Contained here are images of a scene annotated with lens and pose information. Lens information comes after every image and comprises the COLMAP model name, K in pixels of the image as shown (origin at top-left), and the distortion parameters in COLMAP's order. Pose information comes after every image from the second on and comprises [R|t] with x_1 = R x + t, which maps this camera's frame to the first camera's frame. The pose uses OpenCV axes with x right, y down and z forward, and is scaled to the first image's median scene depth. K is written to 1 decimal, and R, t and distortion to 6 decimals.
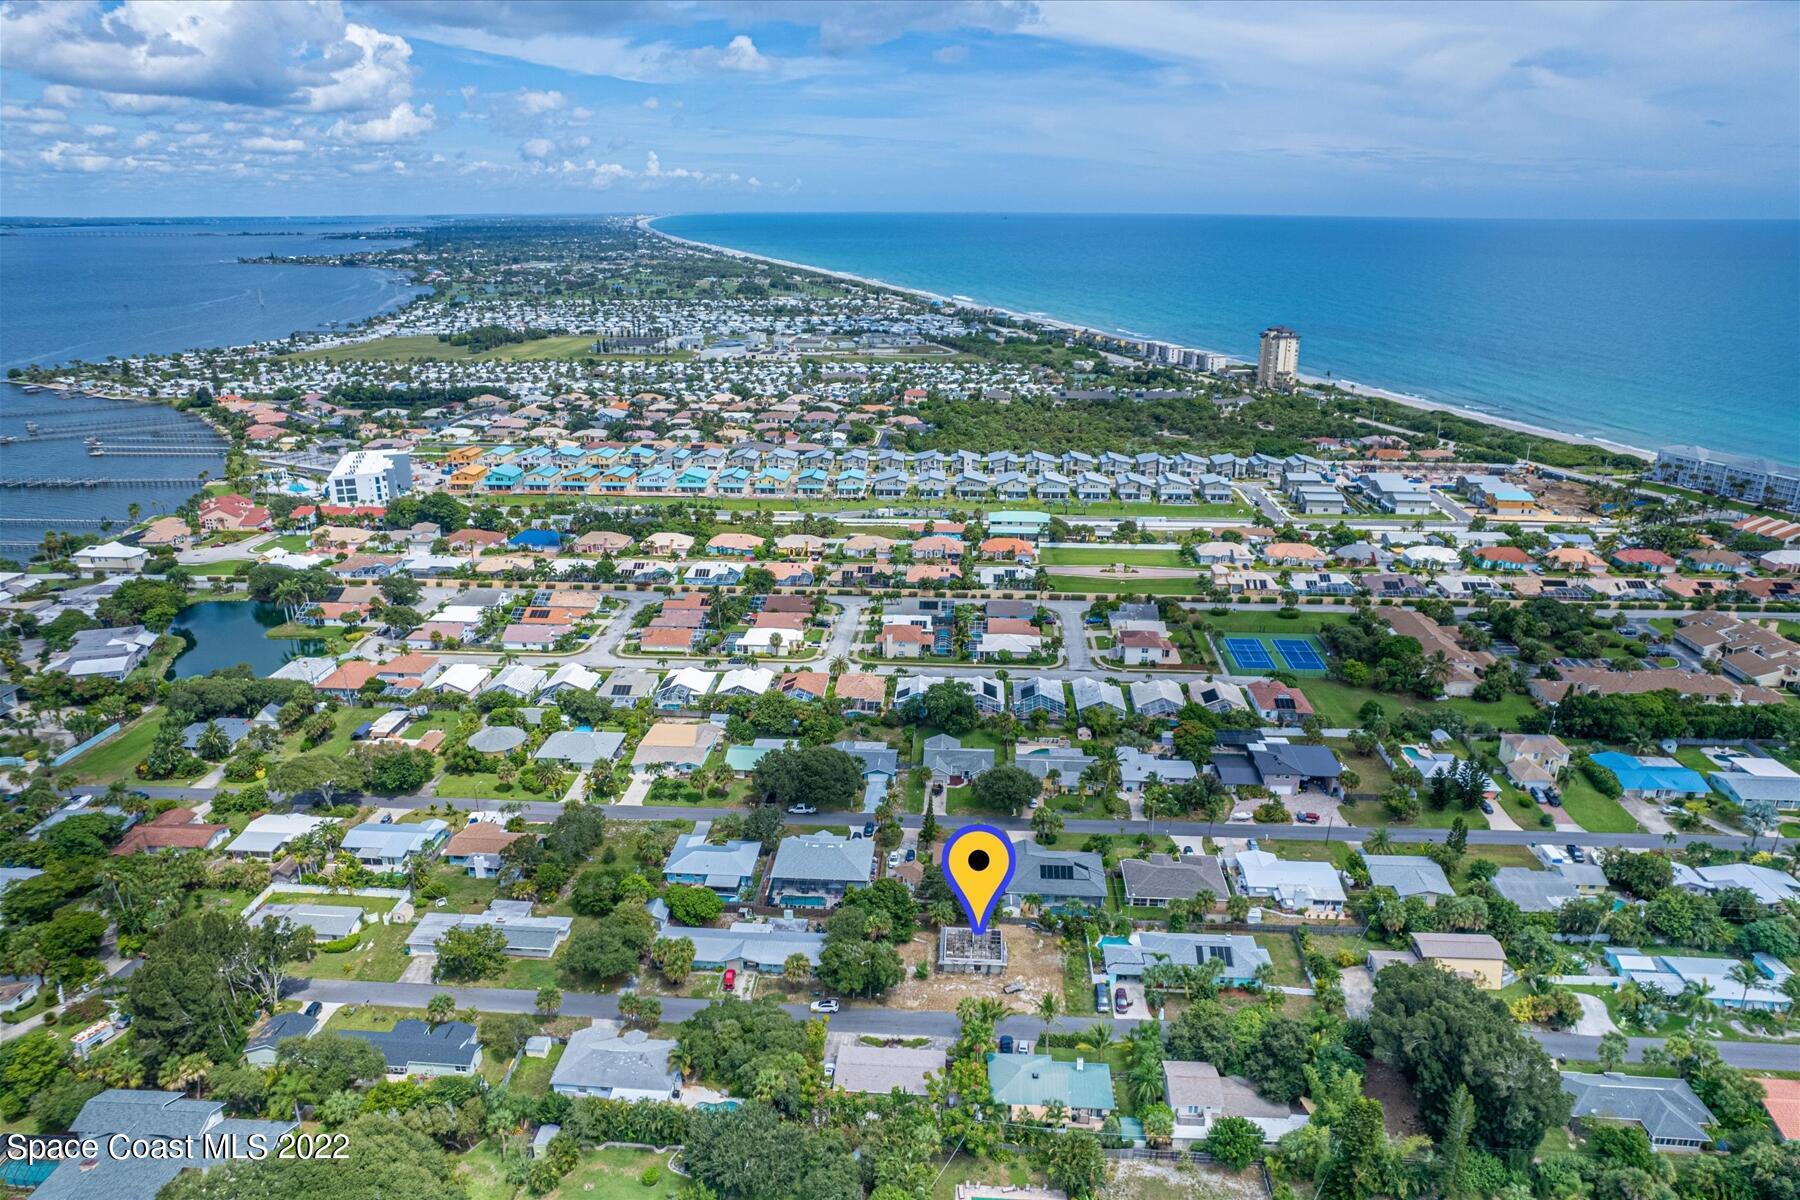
lens RADIAL K [[1157.8, 0, 899.4], [0, 1157.8, 615.3], [0, 0, 1]] dist [-0.061033, 0.052642]
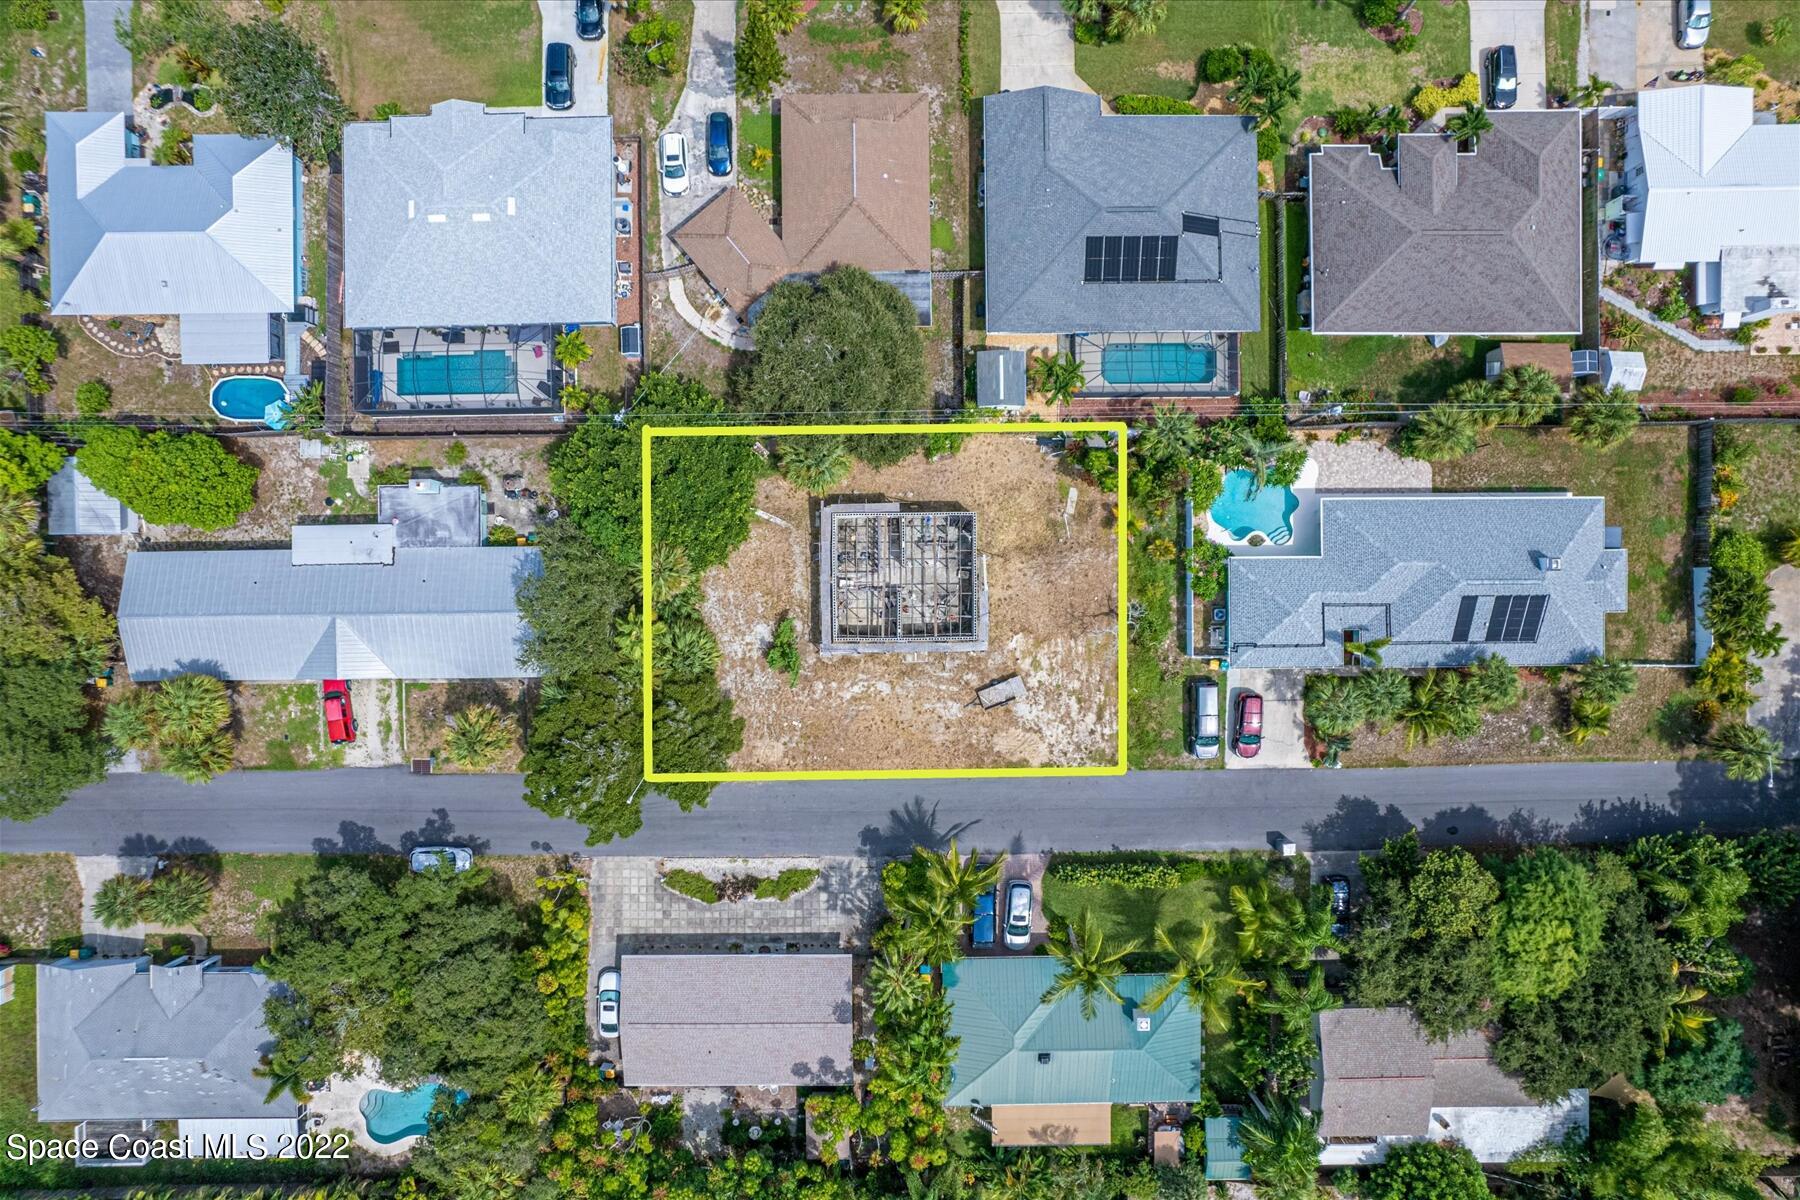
lens RADIAL K [[1142.6, 0, 894.5], [0, 1142.6, 603.3], [0, 0, 1]] dist [-0.064519, 0.048219]
pose [[0.996875, -0.078730, -0.006540, 0.043273], [0.031954, 0.326124, 0.944787, -0.057946], [-0.072250, -0.942043, 0.327621, 0.595176]]
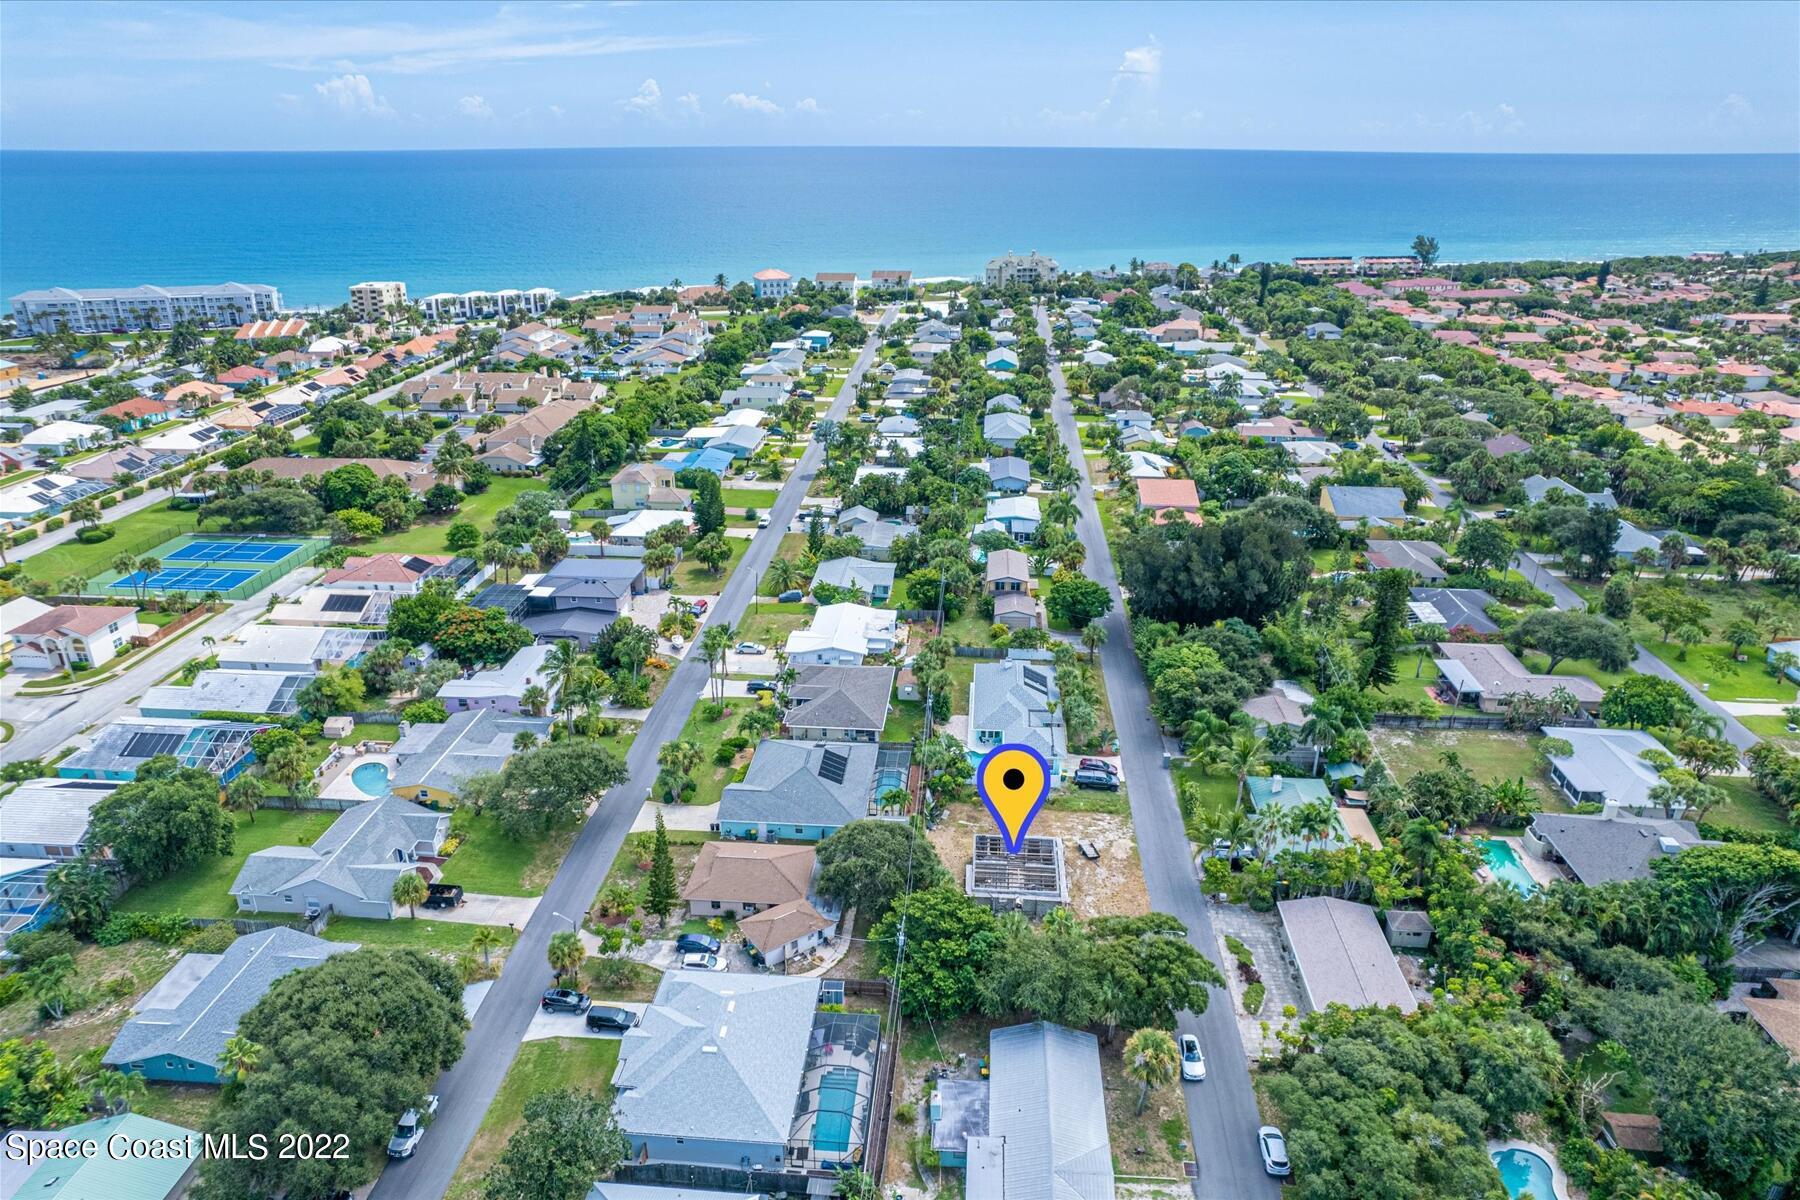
lens RADIAL K [[1142.6, 0, 907.7], [0, 1142.6, 606.2], [0, 0, 1]] dist [-0.064519, 0.048219]
pose [[0.001877, -0.379808, 0.925063, -0.302744], [0.336105, 0.871488, 0.357130, -0.045507], [-0.941823, 0.310248, 0.129291, 0.644340]]
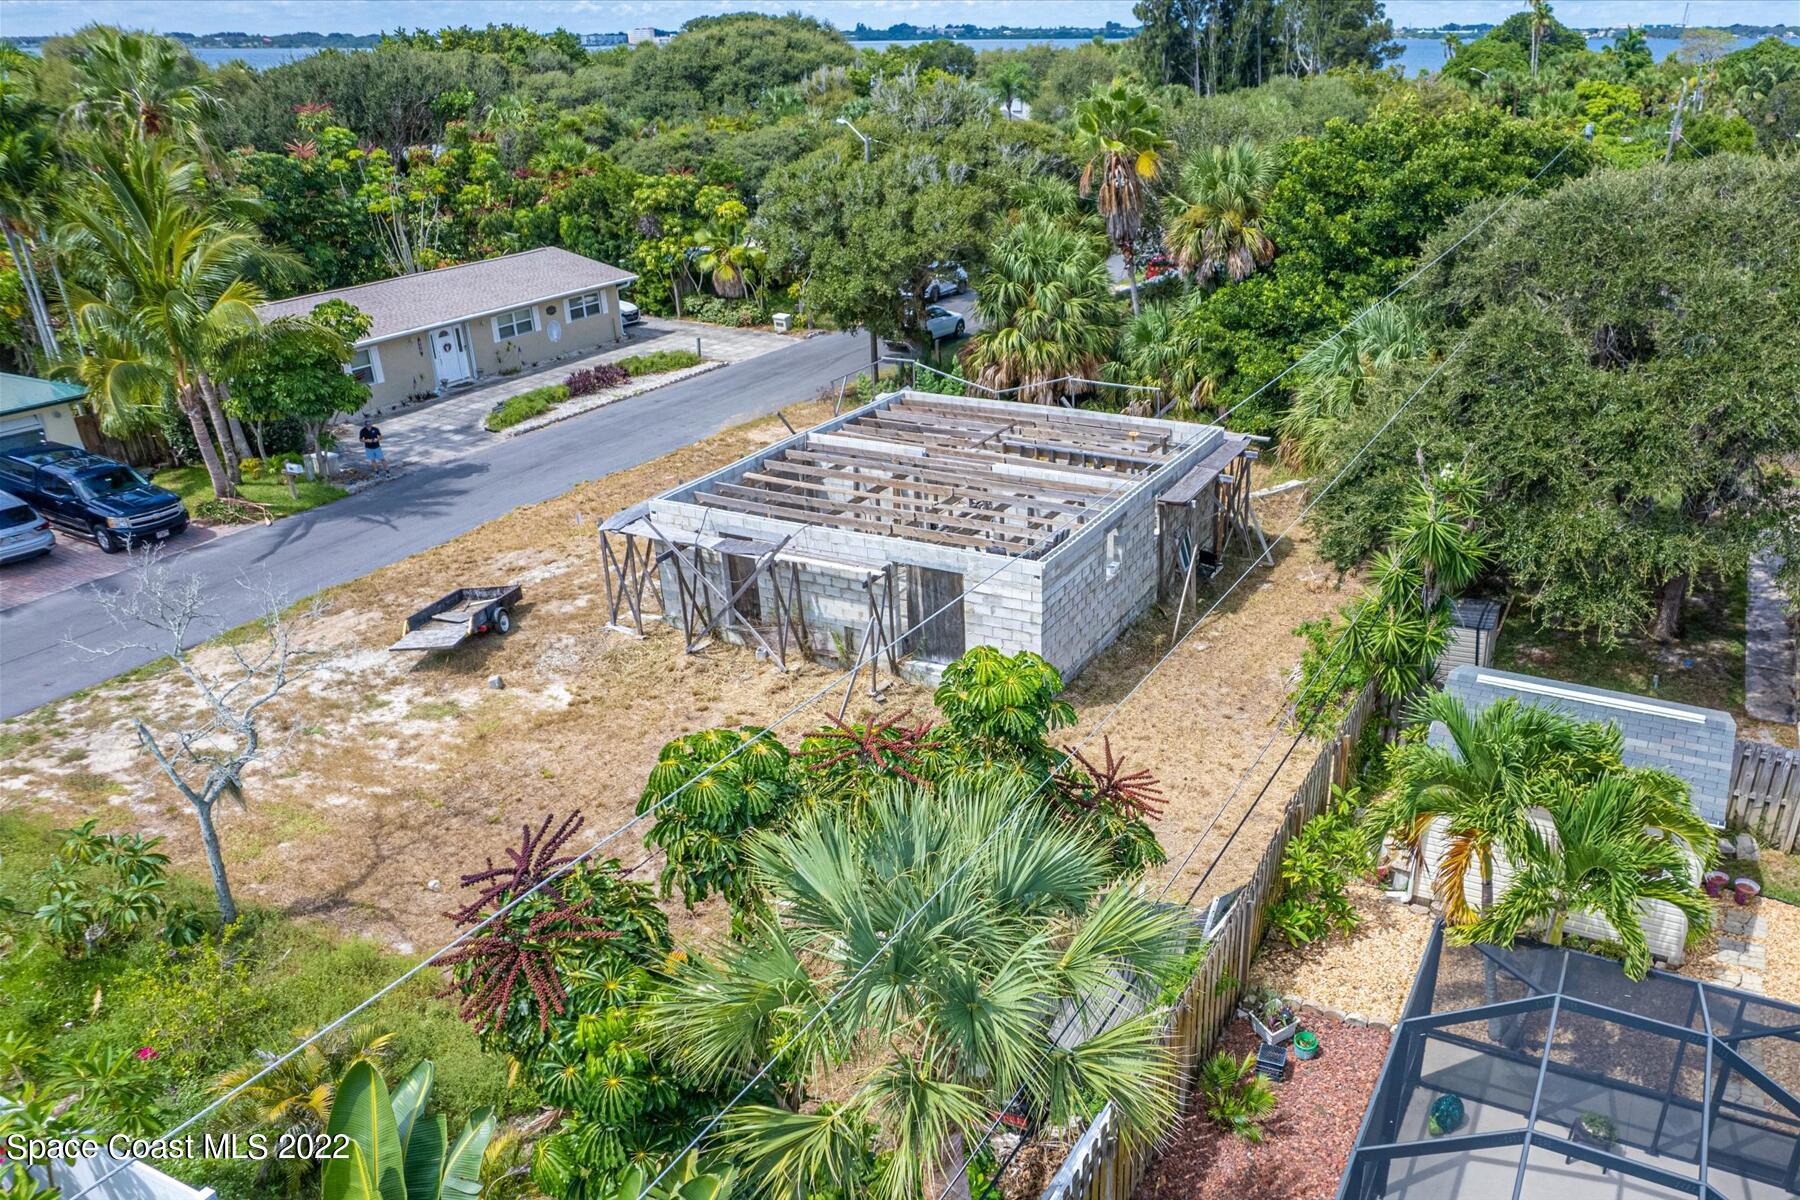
lens RADIAL K [[1343.5, 0, 1054.2], [0, 1343.5, 699.1], [0, 0, 1]] dist [-0.042811, 0.025819]
pose [[-0.363959, 0.420548, -0.831068, 0.133505], [-0.310280, 0.786555, 0.533908, 0.154475], [0.878214, 0.452184, -0.155786, 0.720368]]
